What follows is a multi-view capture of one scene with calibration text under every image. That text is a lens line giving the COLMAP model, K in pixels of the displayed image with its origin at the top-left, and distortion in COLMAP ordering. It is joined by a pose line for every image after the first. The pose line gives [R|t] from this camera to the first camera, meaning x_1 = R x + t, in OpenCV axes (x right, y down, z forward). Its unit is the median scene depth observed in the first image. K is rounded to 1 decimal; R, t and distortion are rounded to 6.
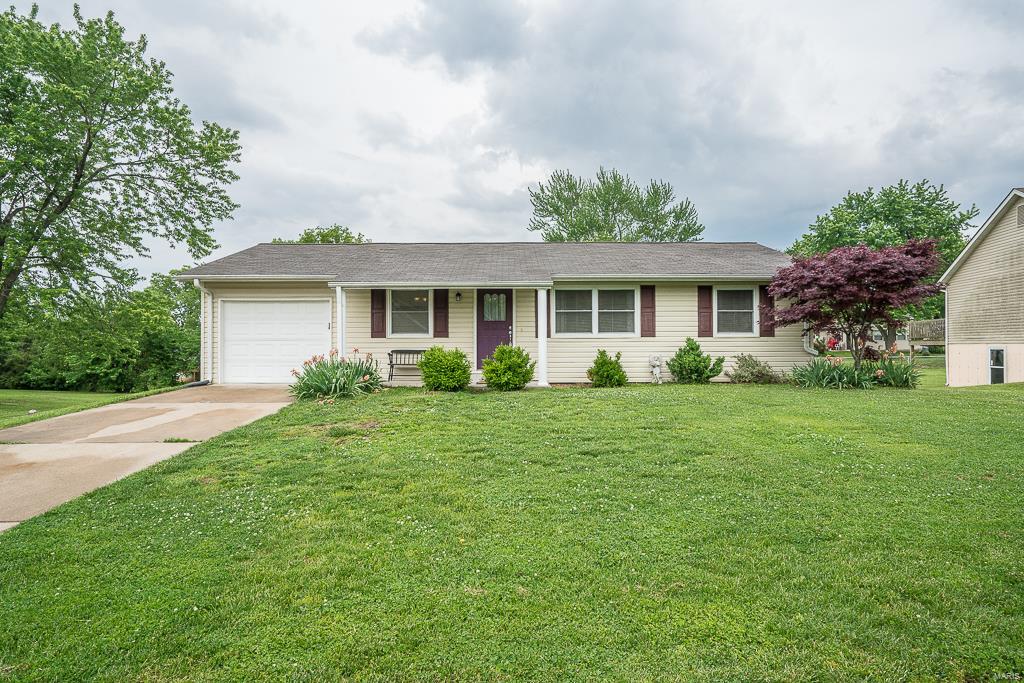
lens RADIAL K [[561.6, 0, 510.7], [0, 561.6, 343.1], [0, 0, 1]] dist [-0.047952, 0.036082]
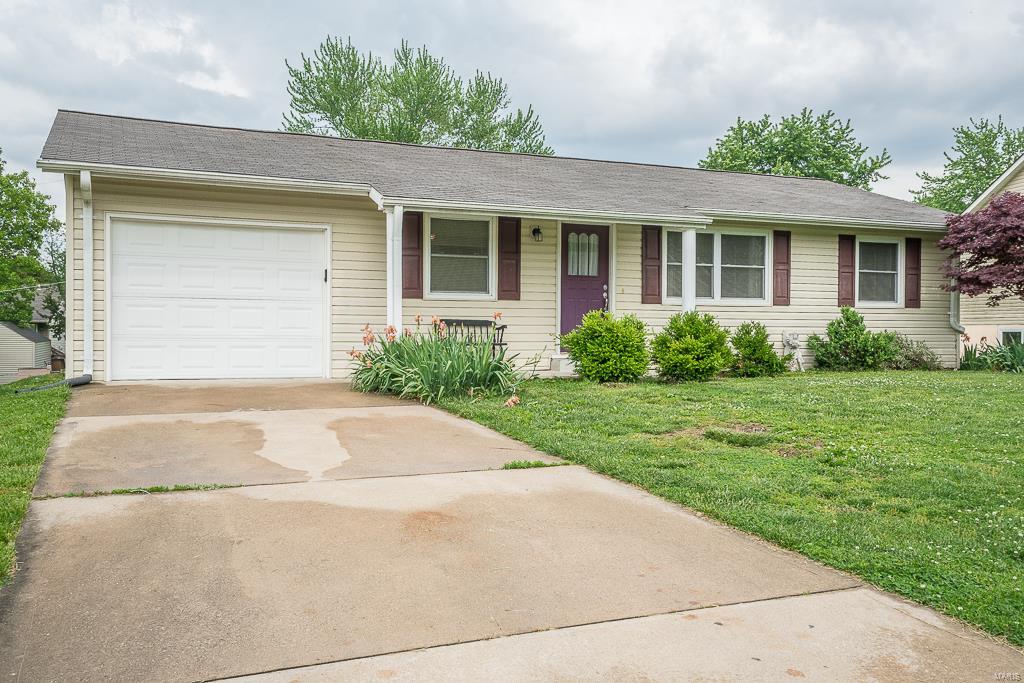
lens RADIAL K [[889.5, 0, 517.3], [0, 889.5, 344.5], [0, 0, 1]] dist [0.039928, 0.016877]
pose [[0.924325, 0.001675, 0.381603, -0.483333], [-0.009490, 0.999782, 0.018599, 0.020365], [-0.381489, -0.020812, 0.924139, 0.096049]]
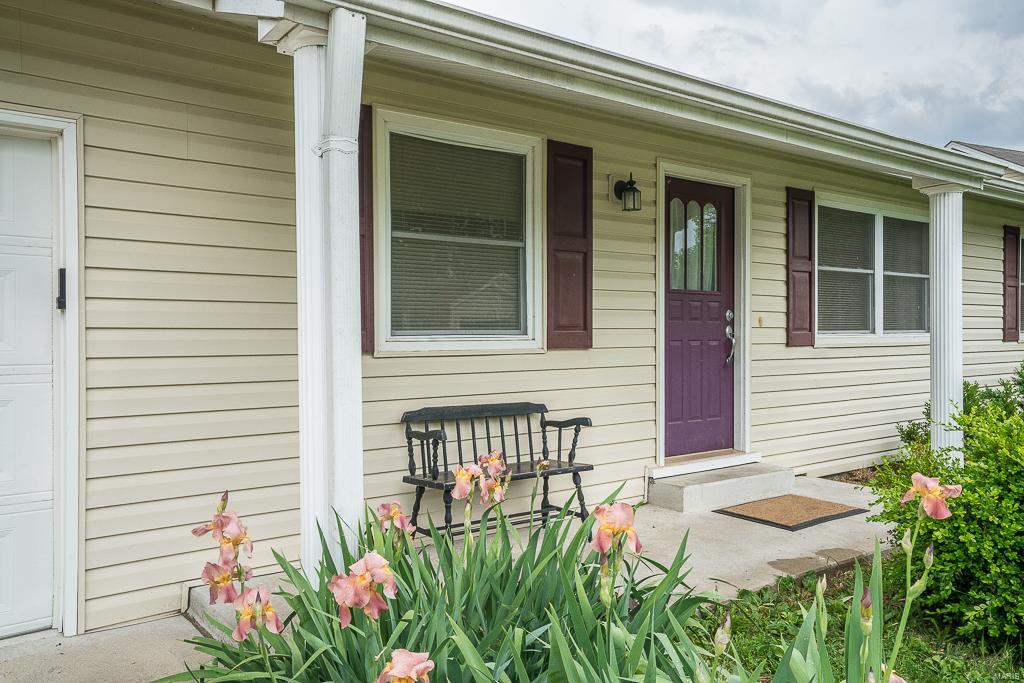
lens RADIAL K [[766.5, 0, 512.0], [0, 766.5, 341.5], [0, 0, 1]] dist [0.025000, 0.000819]
pose [[0.811612, -0.006028, 0.584166, -0.346501], [-0.001463, 0.999923, 0.012351, -0.017512], [-0.584195, -0.010878, 0.811541, 0.726813]]
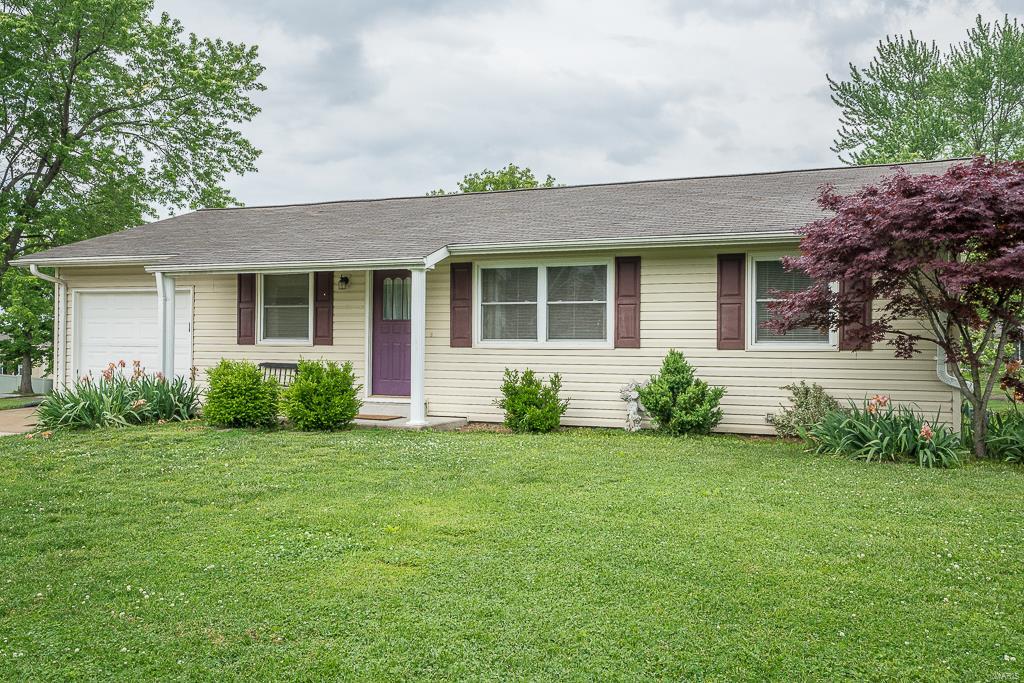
lens RADIAL K [[960.4, 0, 512.0], [0, 960.4, 341.5], [0, 0, 1]] dist [0.039536, 0.009422]
pose [[0.907167, 0.009206, -0.420670, 0.548361], [-0.014664, 0.999845, -0.009740, -0.006229], [0.420515, 0.015005, 0.907162, 0.068285]]
